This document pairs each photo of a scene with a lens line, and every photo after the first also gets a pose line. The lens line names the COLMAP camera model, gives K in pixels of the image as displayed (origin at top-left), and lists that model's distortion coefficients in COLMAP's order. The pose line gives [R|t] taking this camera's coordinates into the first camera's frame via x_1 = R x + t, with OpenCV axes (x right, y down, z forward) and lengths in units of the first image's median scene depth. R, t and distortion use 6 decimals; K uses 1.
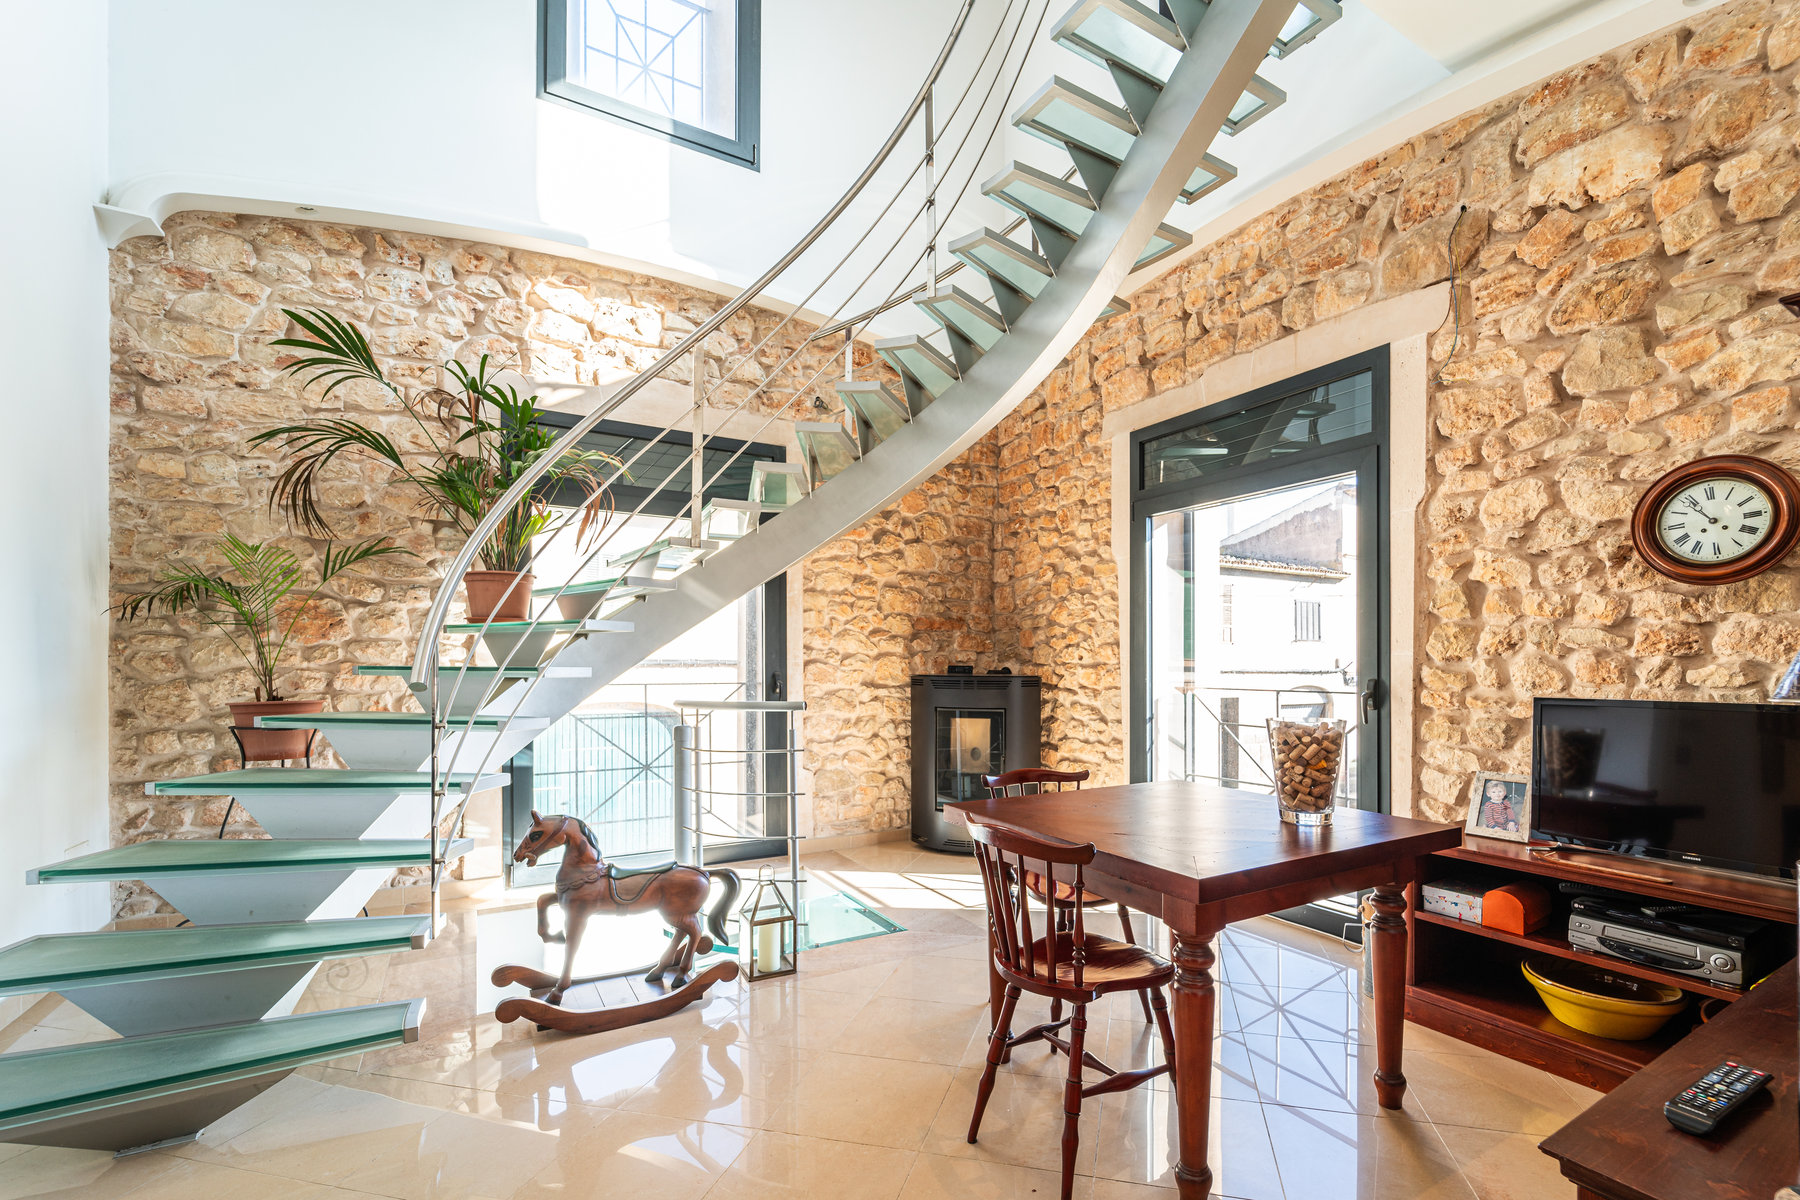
lens RADIAL K [[759.9, 0, 884.3], [0, 759.9, 665.0], [0, 0, 1]] dist [0.001020, -0.001407]
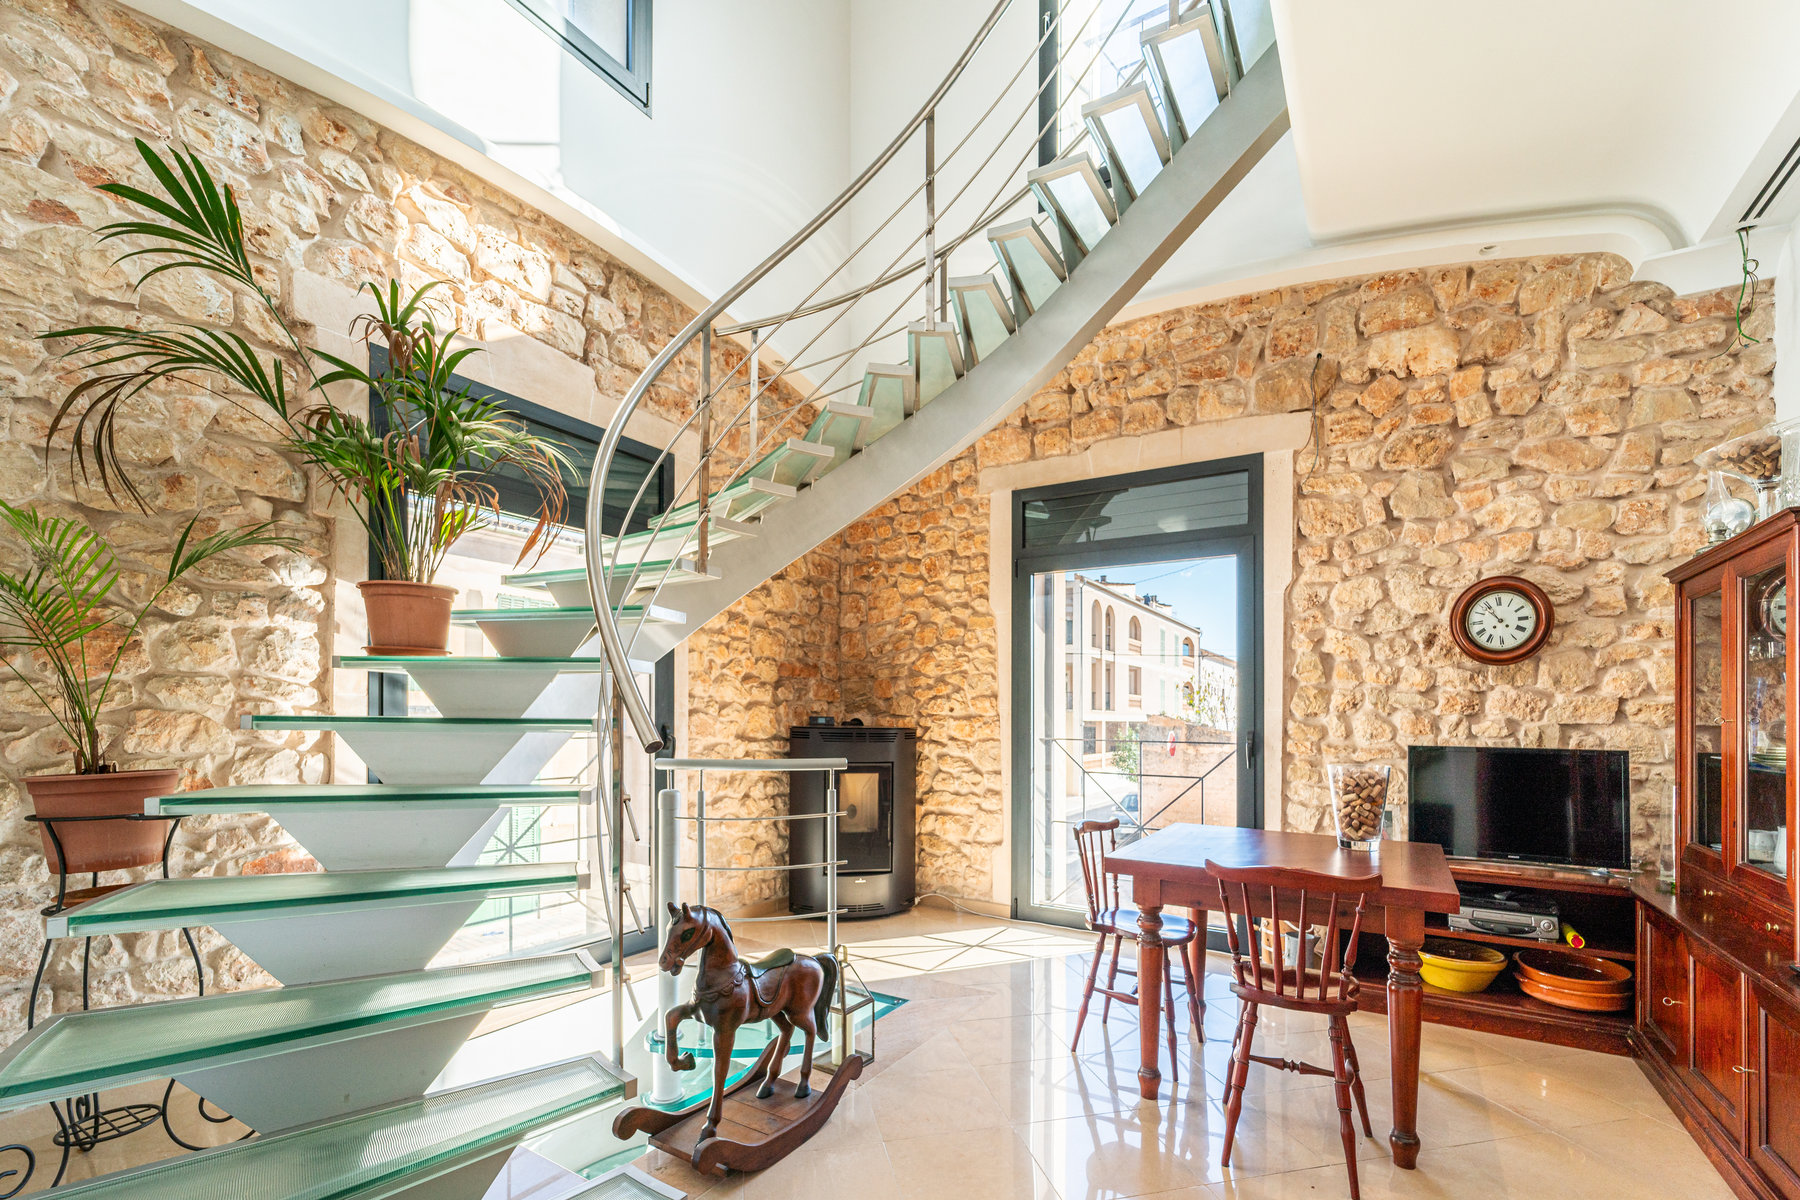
lens RADIAL K [[826.0, 0, 957.3], [0, 826.0, 710.3], [0, 0, 1]] dist [0.005009, -0.002442]
pose [[0.884581, 0.009413, 0.466292, -0.256741], [-0.007228, 0.999953, -0.006475, -0.001655], [-0.466331, 0.002357, 0.884607, 0.046545]]
